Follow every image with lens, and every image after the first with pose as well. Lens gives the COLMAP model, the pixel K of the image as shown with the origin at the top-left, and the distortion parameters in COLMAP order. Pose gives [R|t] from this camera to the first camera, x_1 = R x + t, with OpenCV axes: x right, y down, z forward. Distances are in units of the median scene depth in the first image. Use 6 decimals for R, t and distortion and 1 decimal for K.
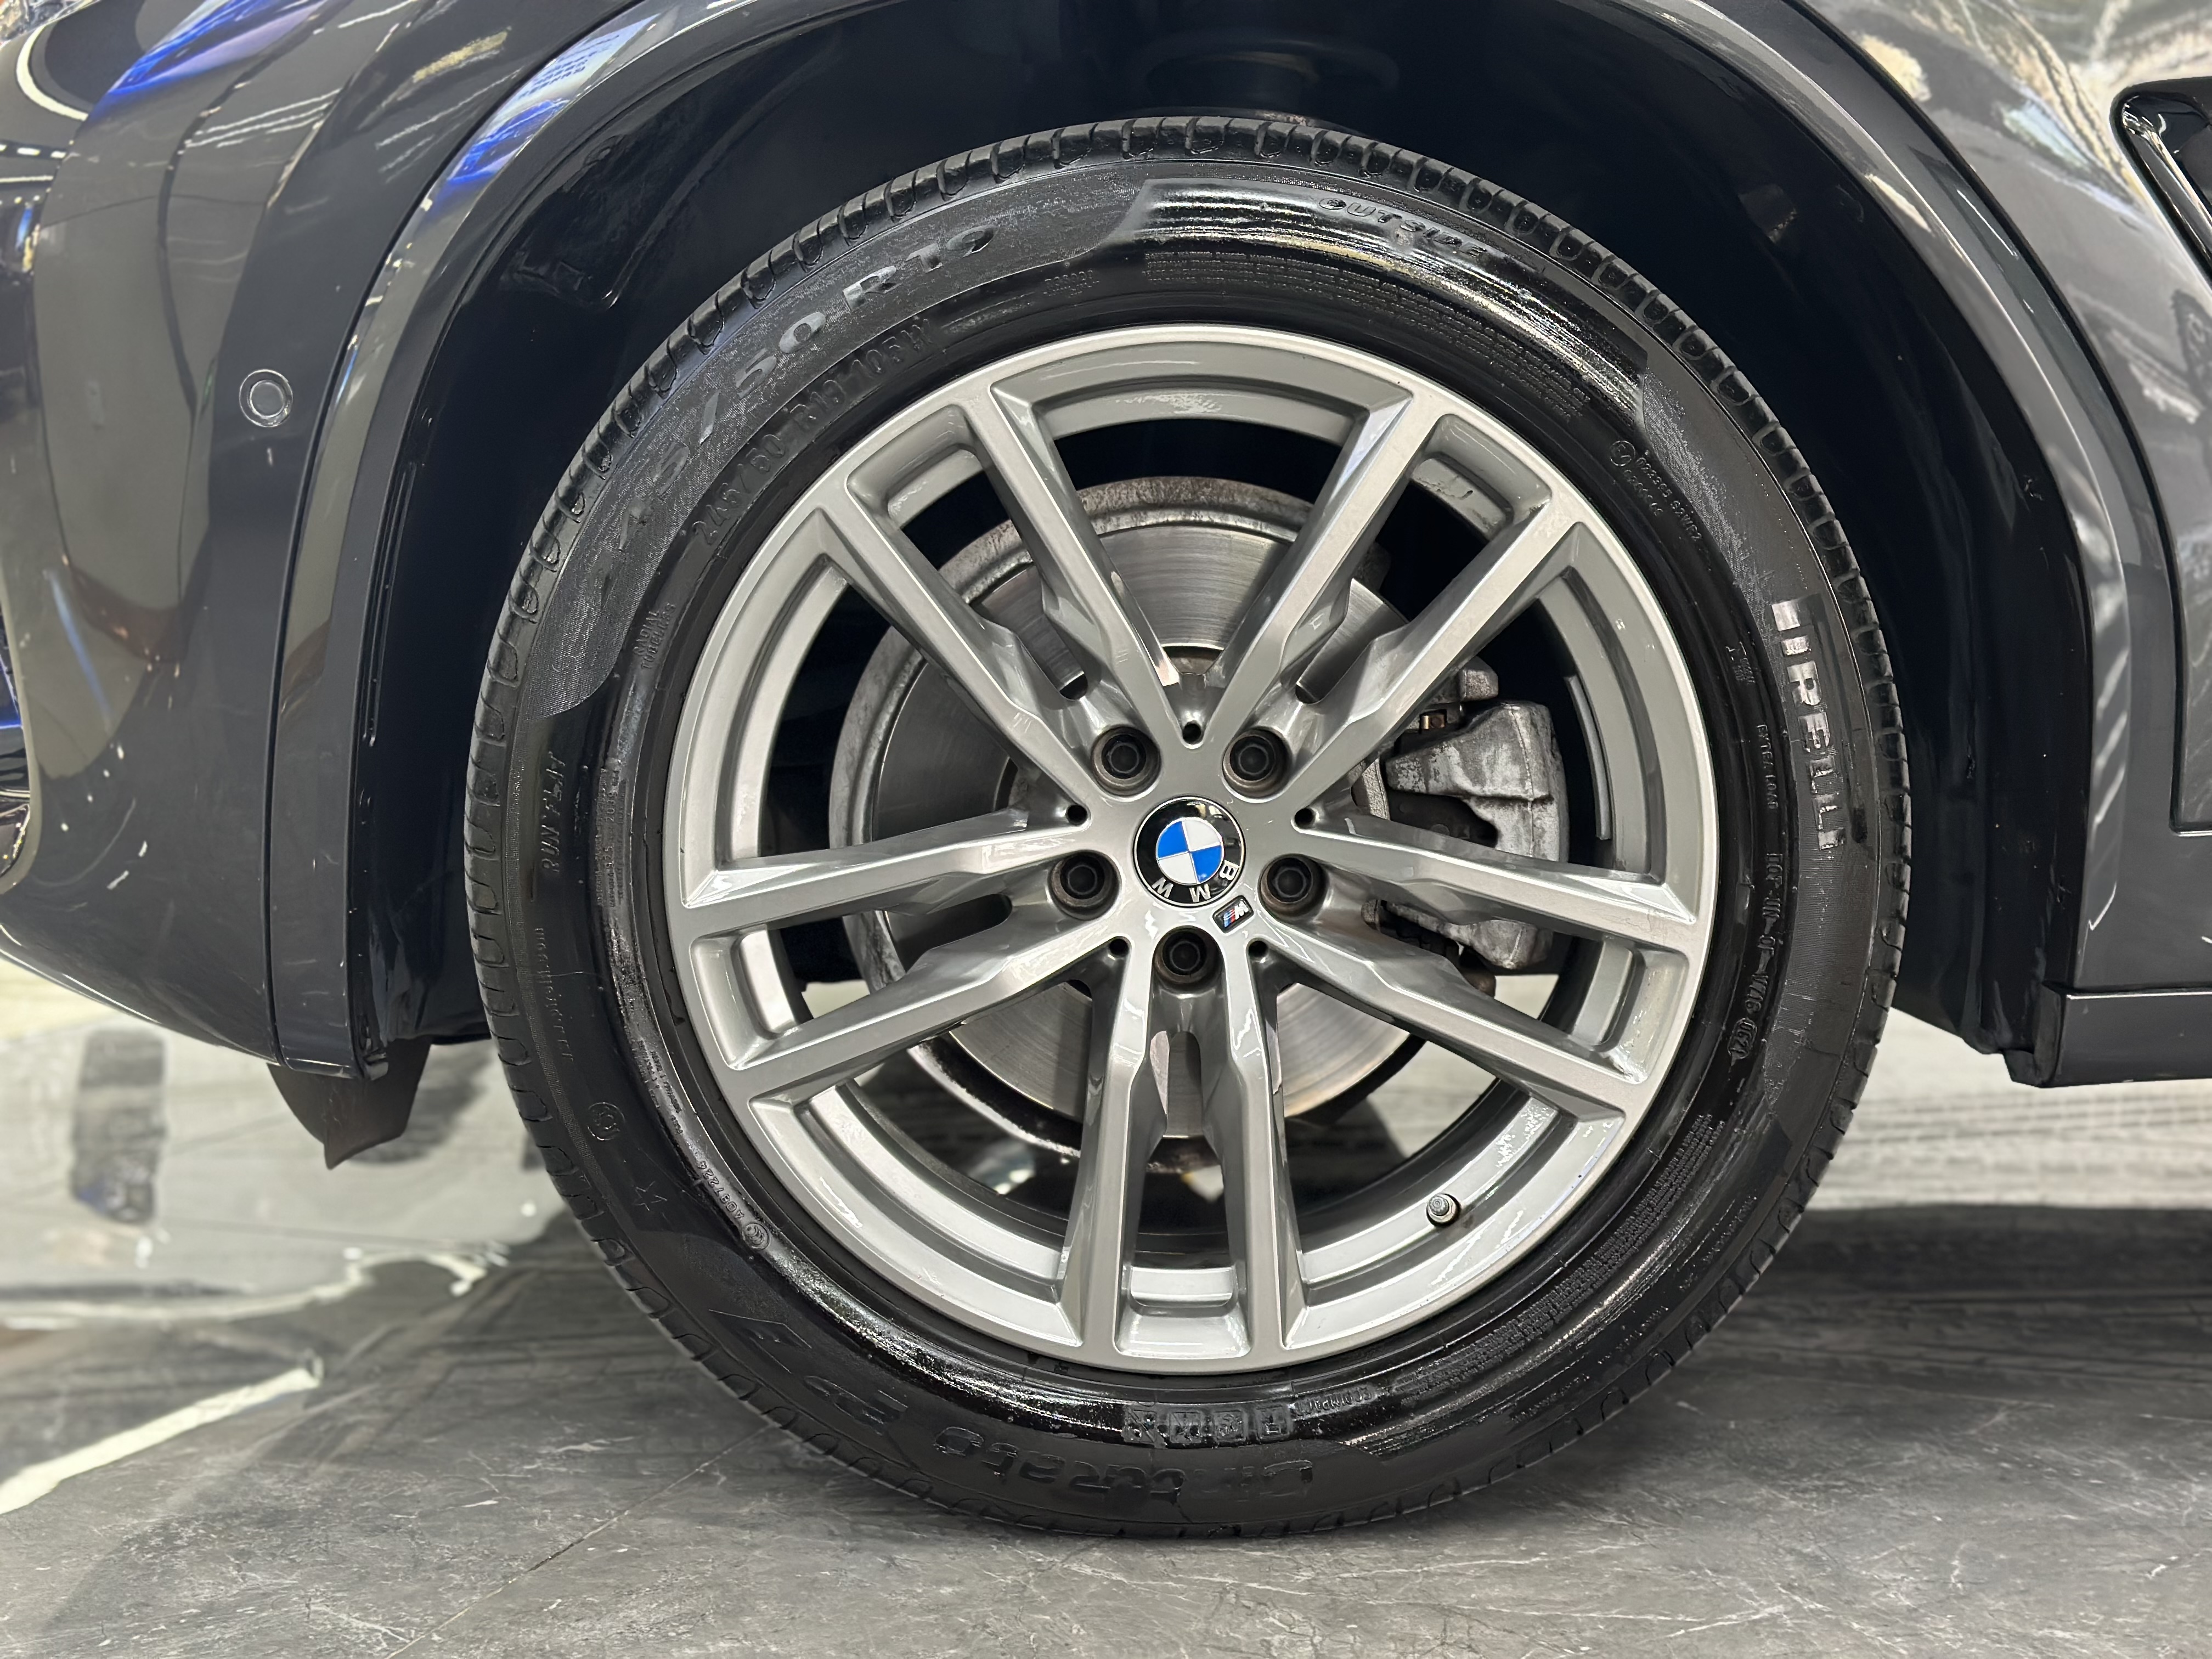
lens RADIAL K [[3069.3, 0, 1103.3], [0, 3069.3, 828.6], [0, 0, 1]] dist [0.102038, 0.000000]
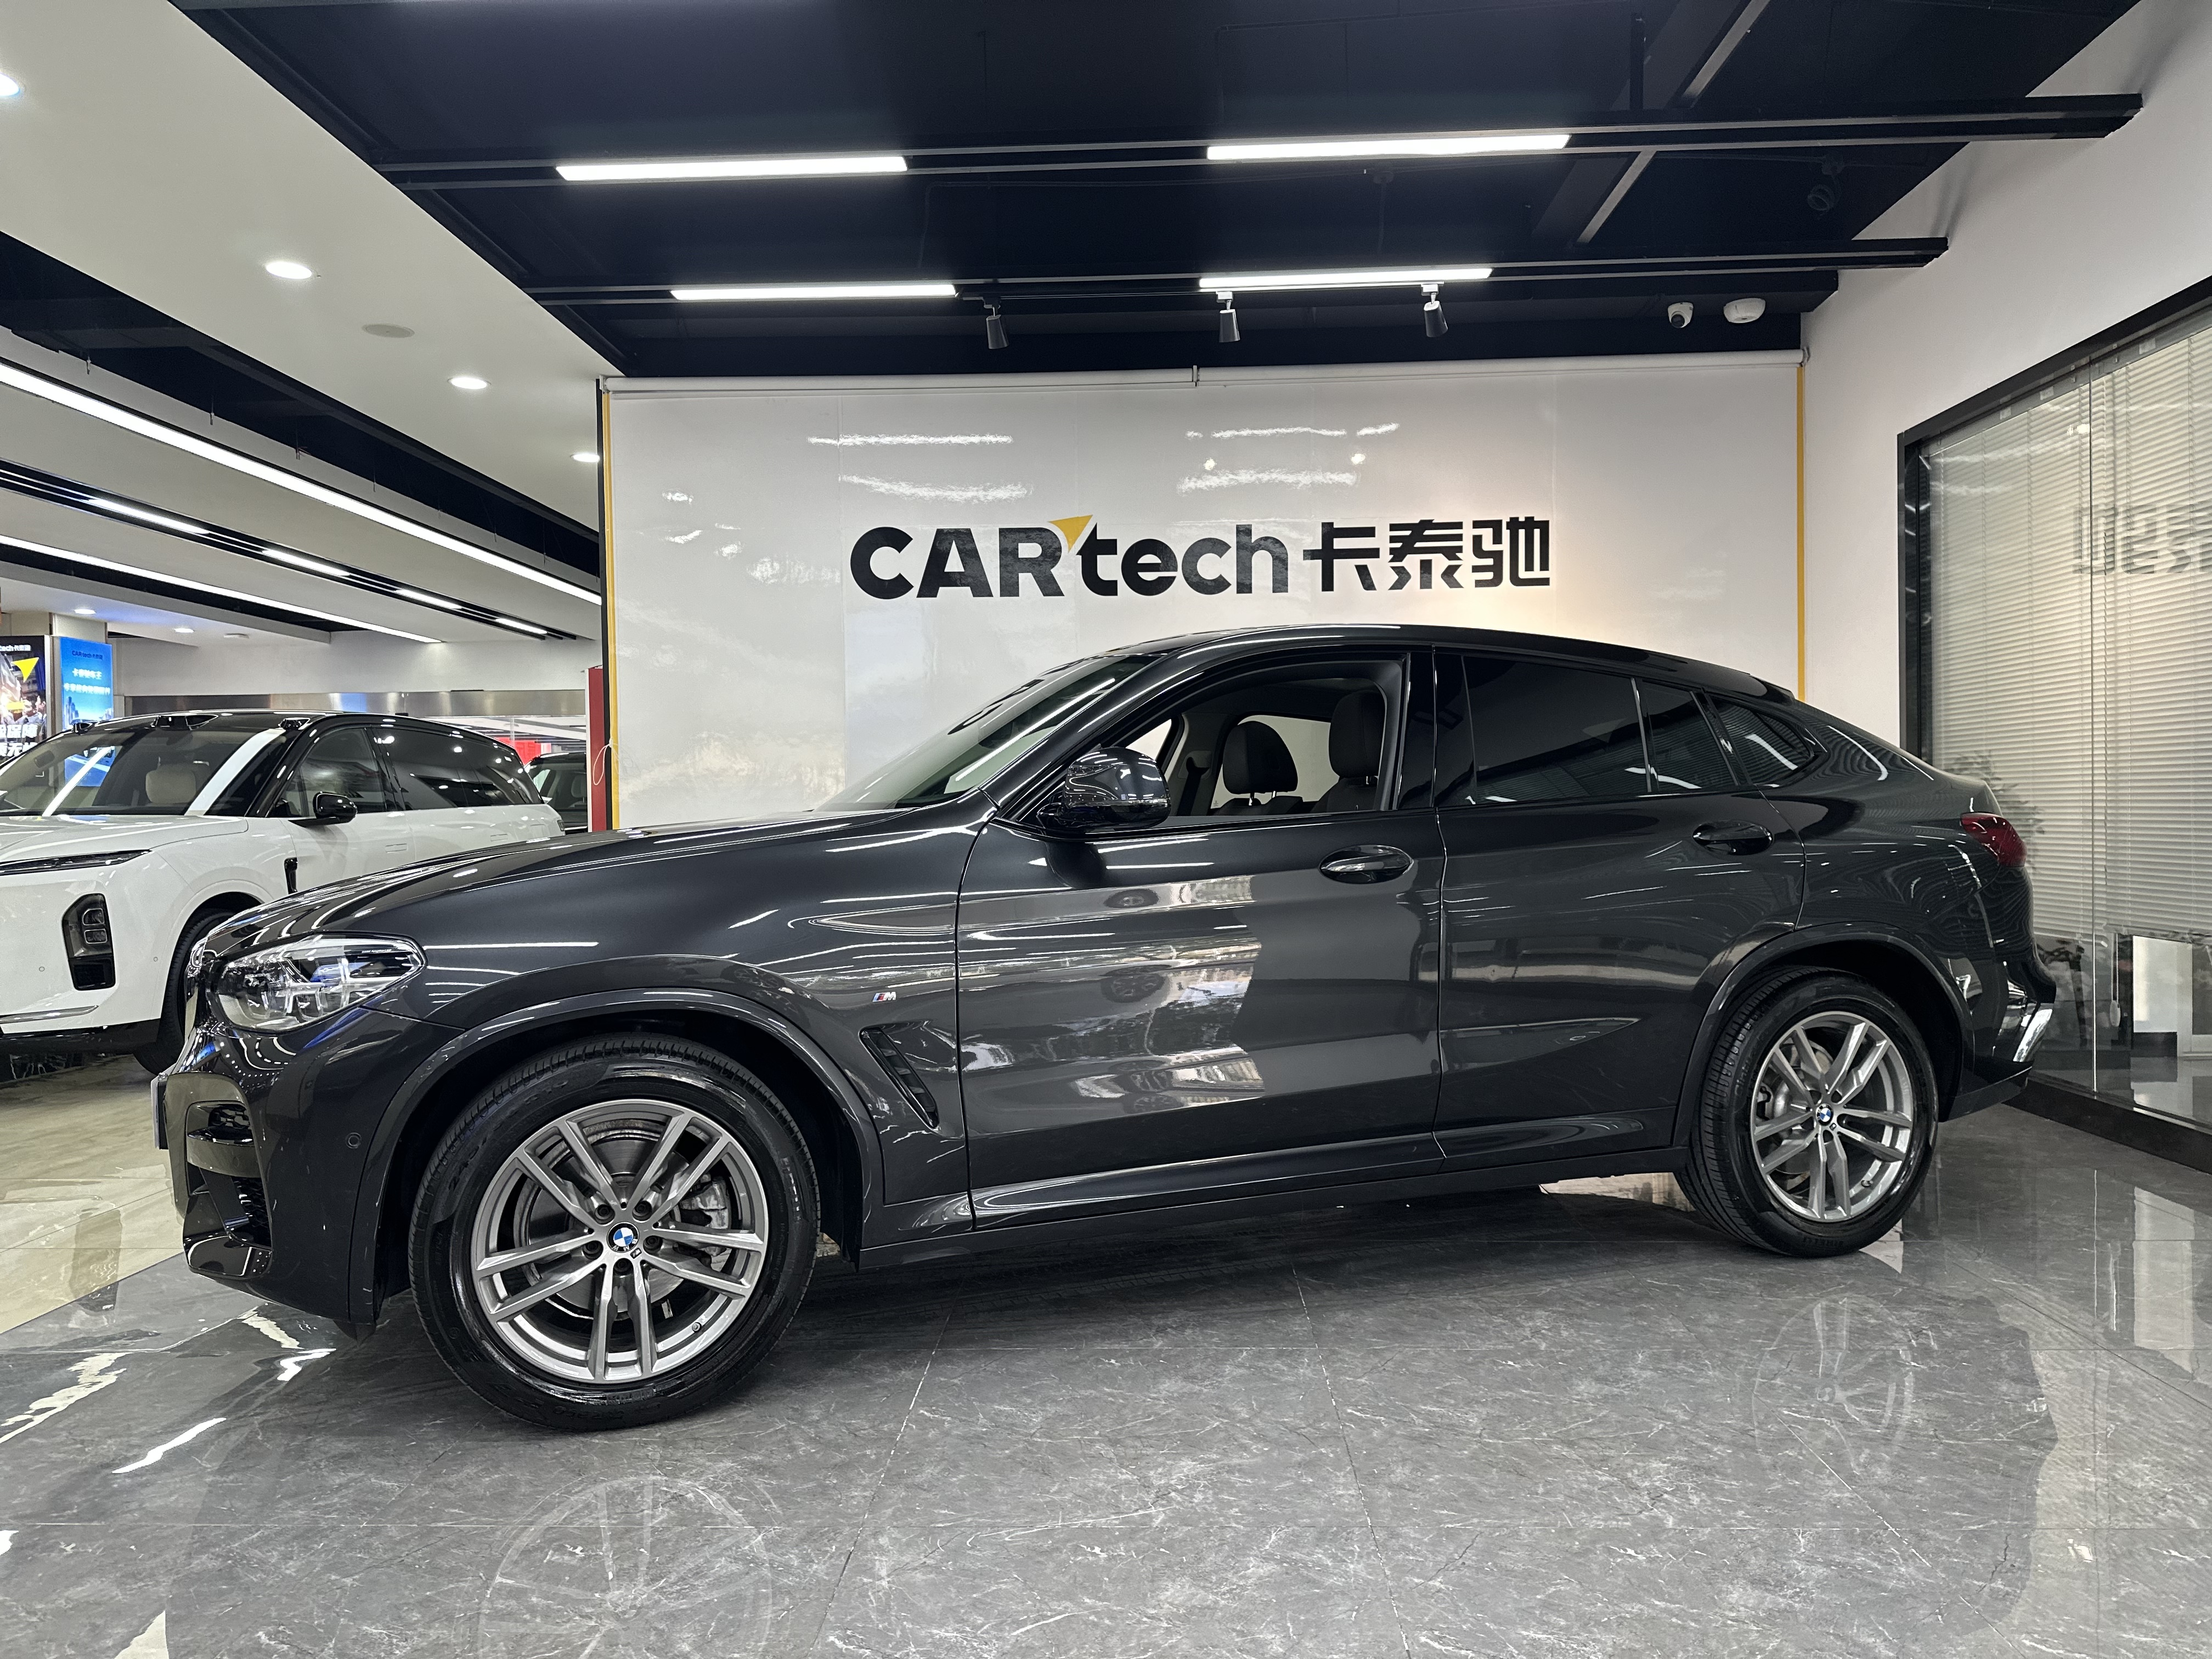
lens RADIAL K [[1543.0, 0, 1126.9], [0, 1543.0, 870.6], [0, 0, 1]] dist [0.054119, -0.069920]
pose [[0.941513, -0.014696, 0.336655, -0.024410], [0.037462, 0.997420, -0.061228, -0.295286], [-0.334887, 0.070259, 0.939635, -0.988405]]
